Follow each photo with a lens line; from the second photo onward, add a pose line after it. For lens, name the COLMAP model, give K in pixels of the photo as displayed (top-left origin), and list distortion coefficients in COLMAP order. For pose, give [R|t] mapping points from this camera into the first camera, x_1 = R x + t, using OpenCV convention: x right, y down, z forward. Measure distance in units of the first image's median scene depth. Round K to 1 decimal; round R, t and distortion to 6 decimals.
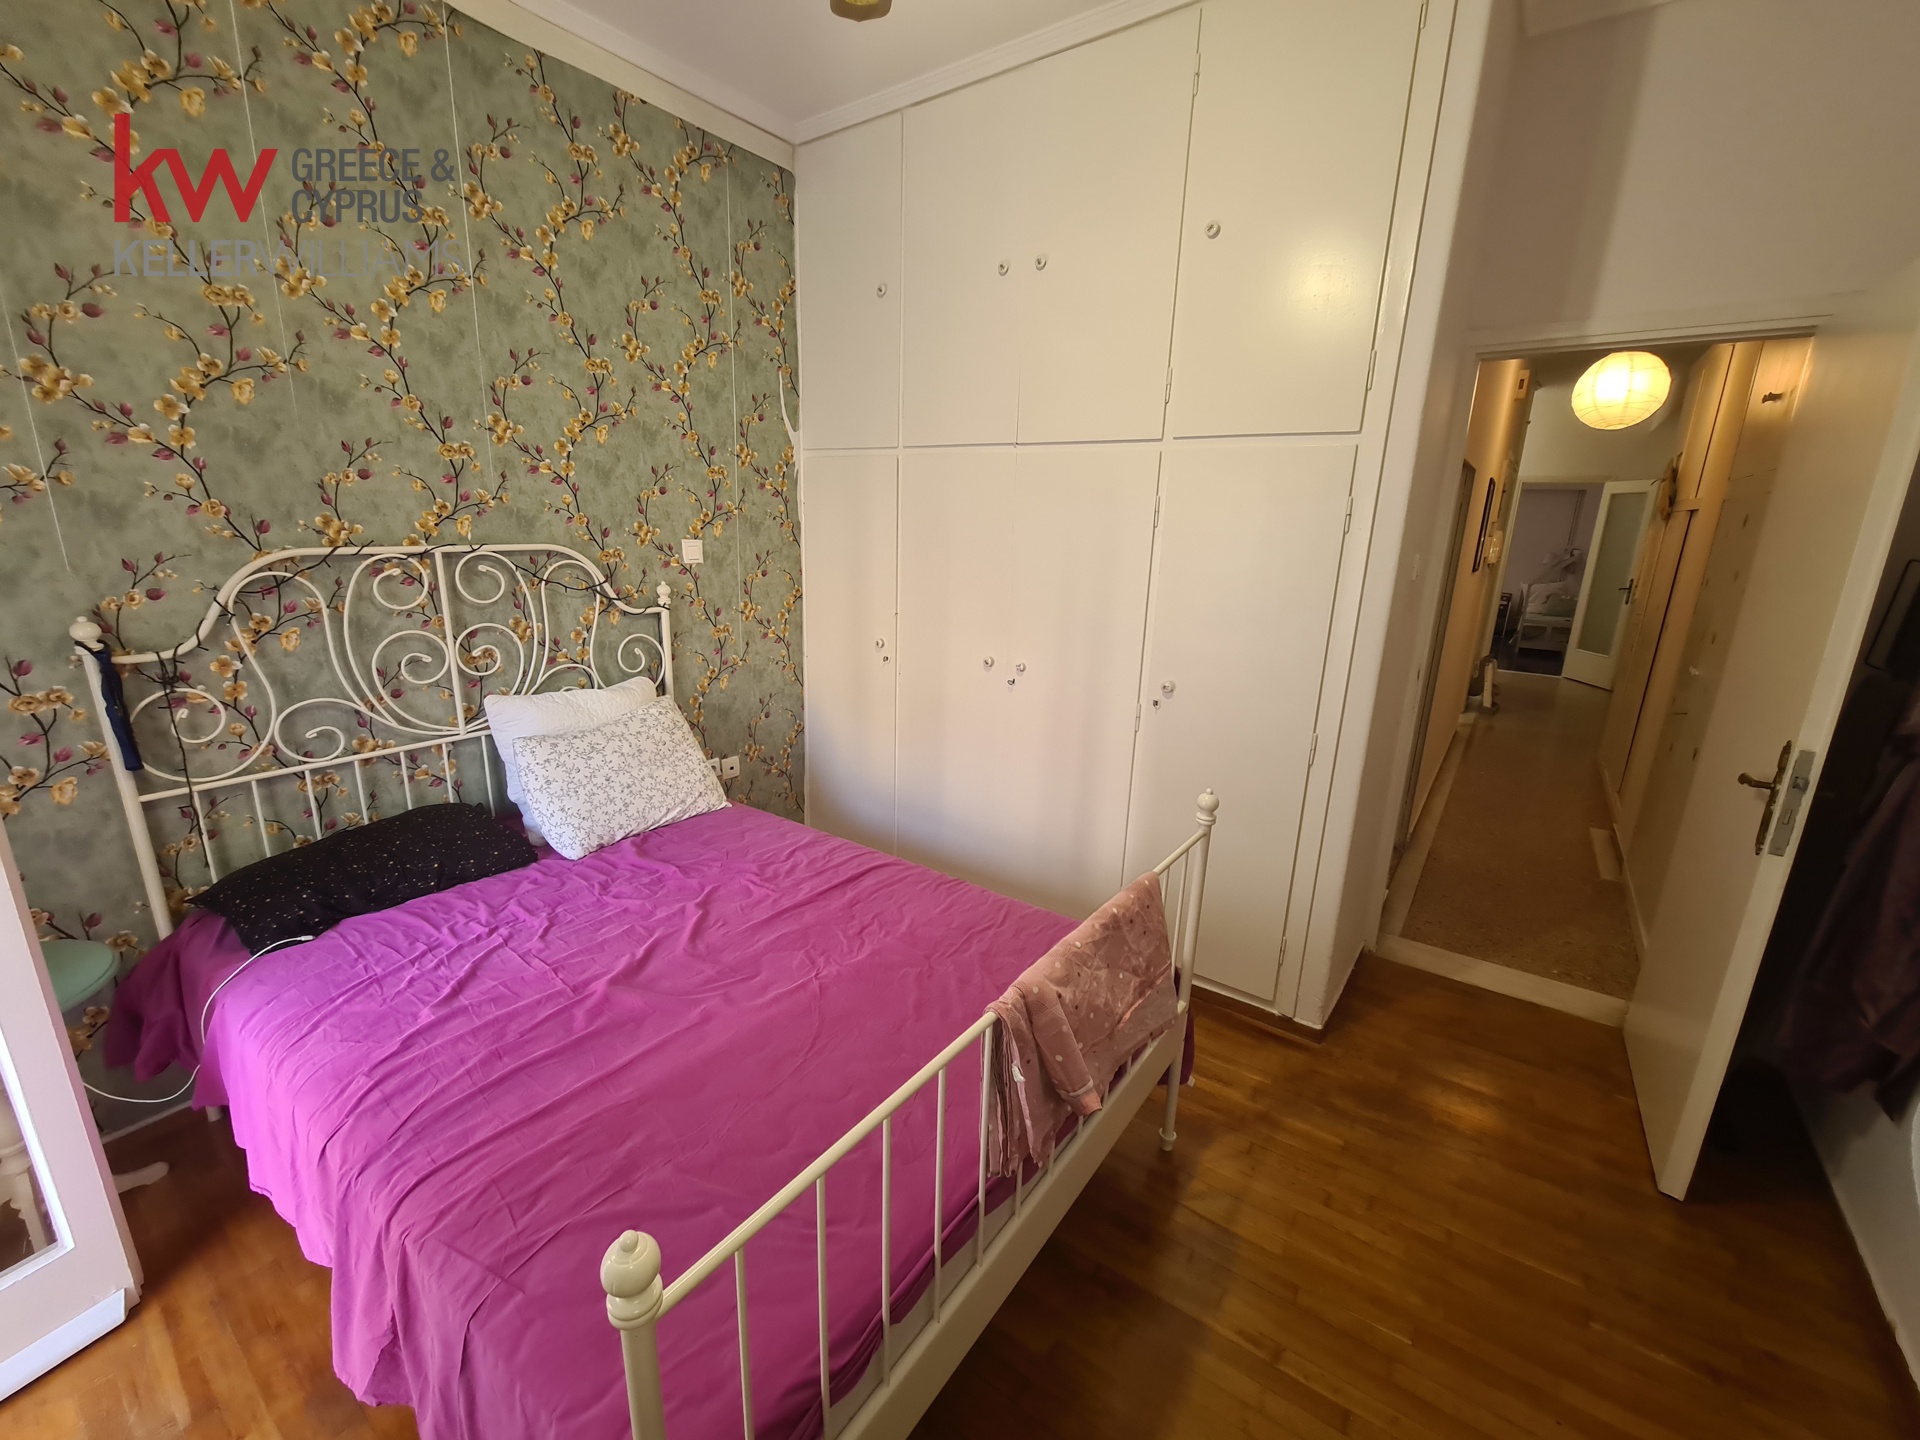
lens RADIAL K [[782.5, 0, 944.7], [0, 782.5, 723.7], [0, 0, 1]] dist [-0.000933, -0.000700]
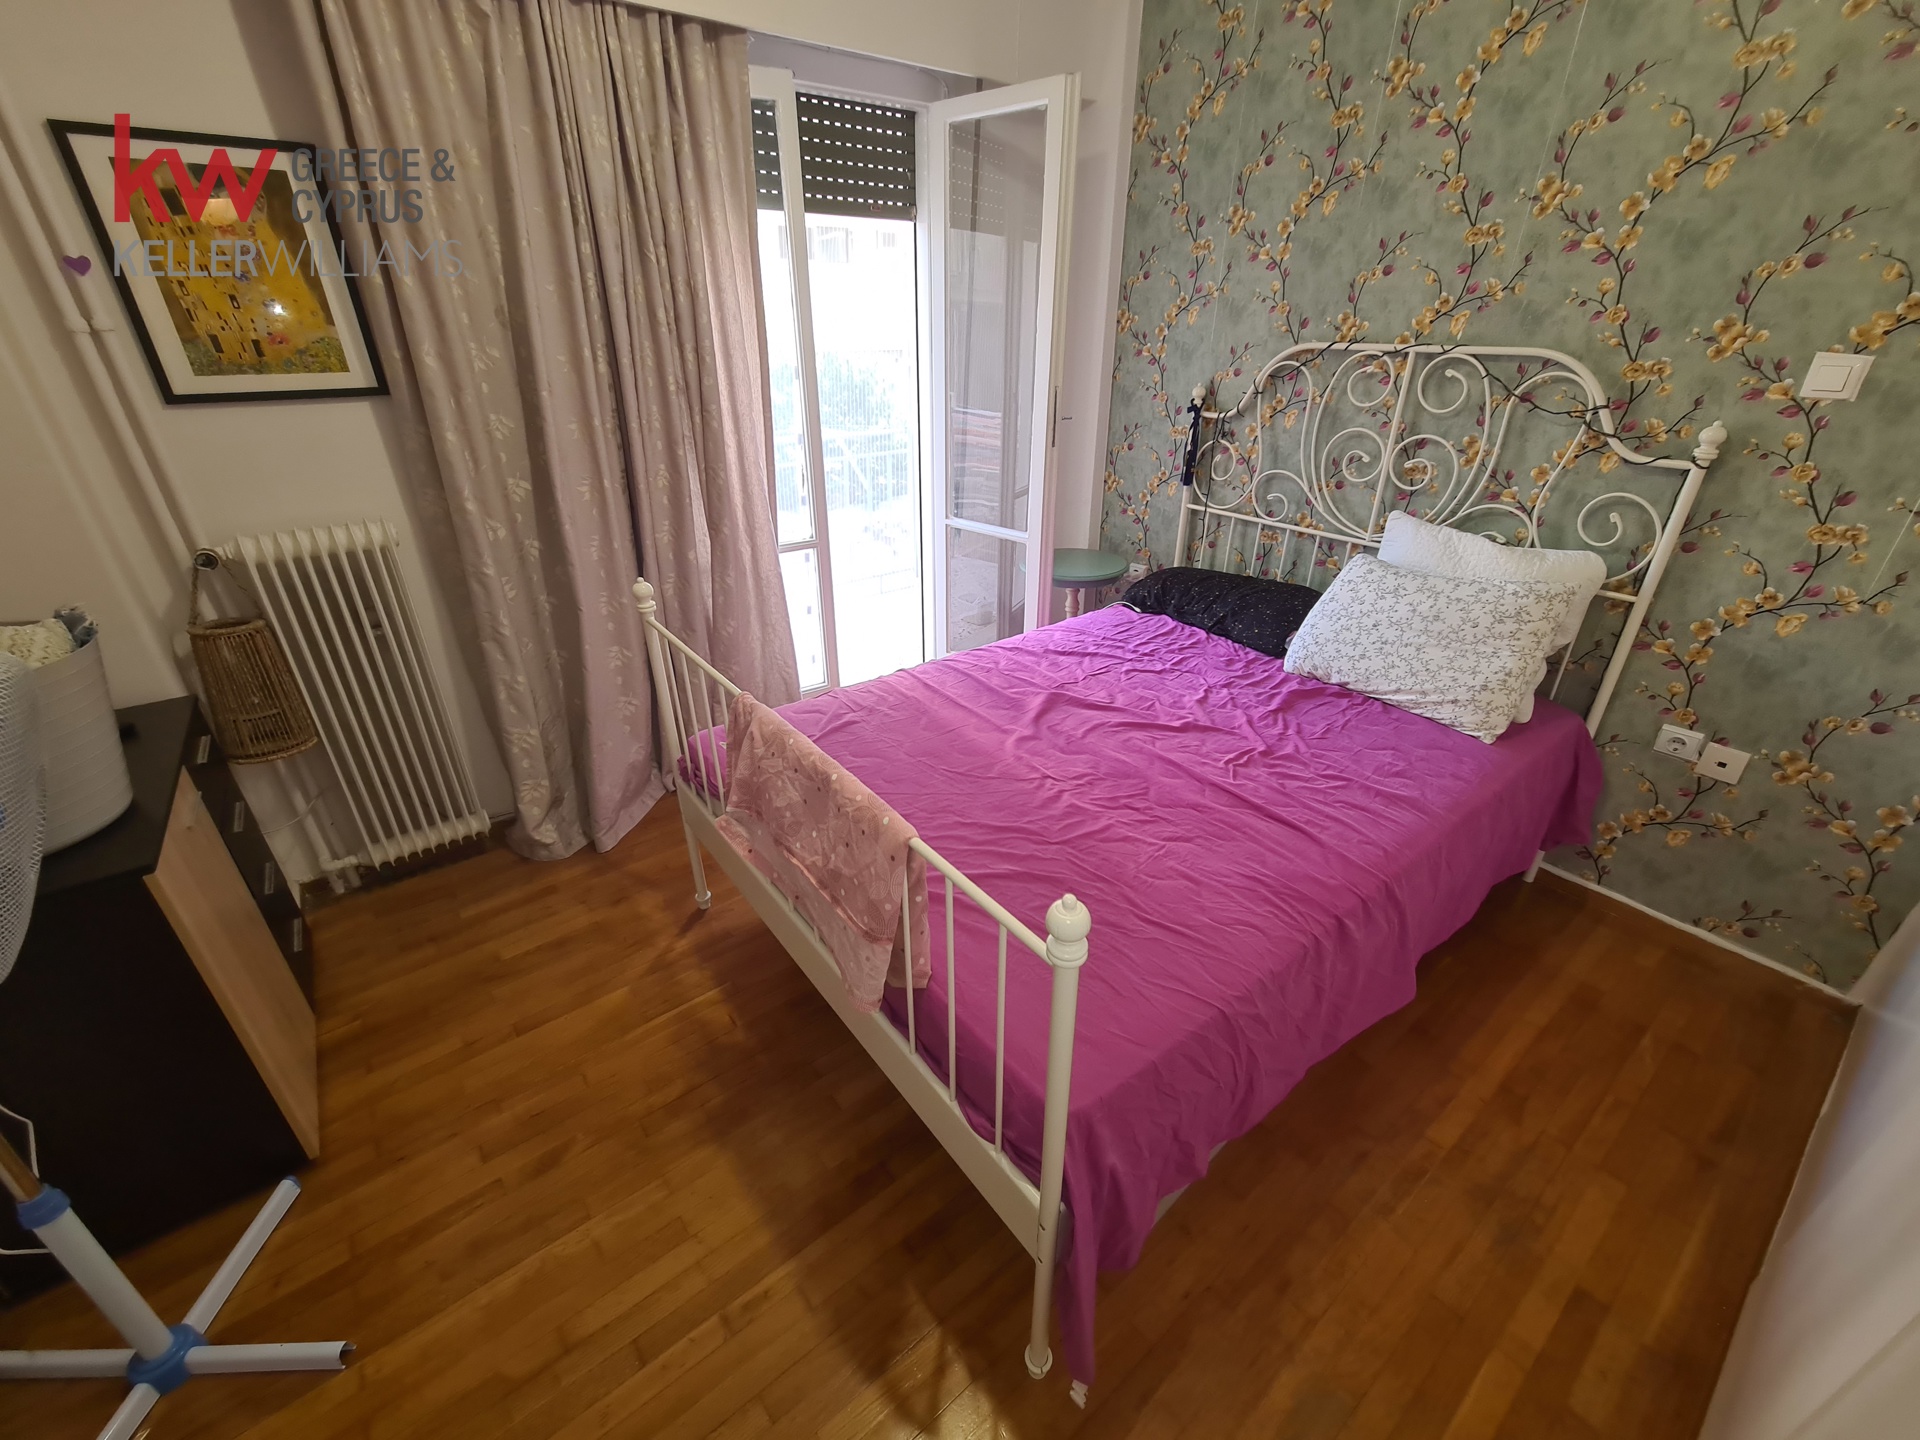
lens RADIAL K [[782.5, 0, 944.5], [0, 782.5, 713.5], [0, 0, 1]] dist [-0.000933, -0.000700]
pose [[-0.274861, 0.419361, -0.865210, 0.549681], [-0.253185, 0.836541, 0.485898, -0.162336], [0.927550, 0.352613, -0.123756, 0.713448]]
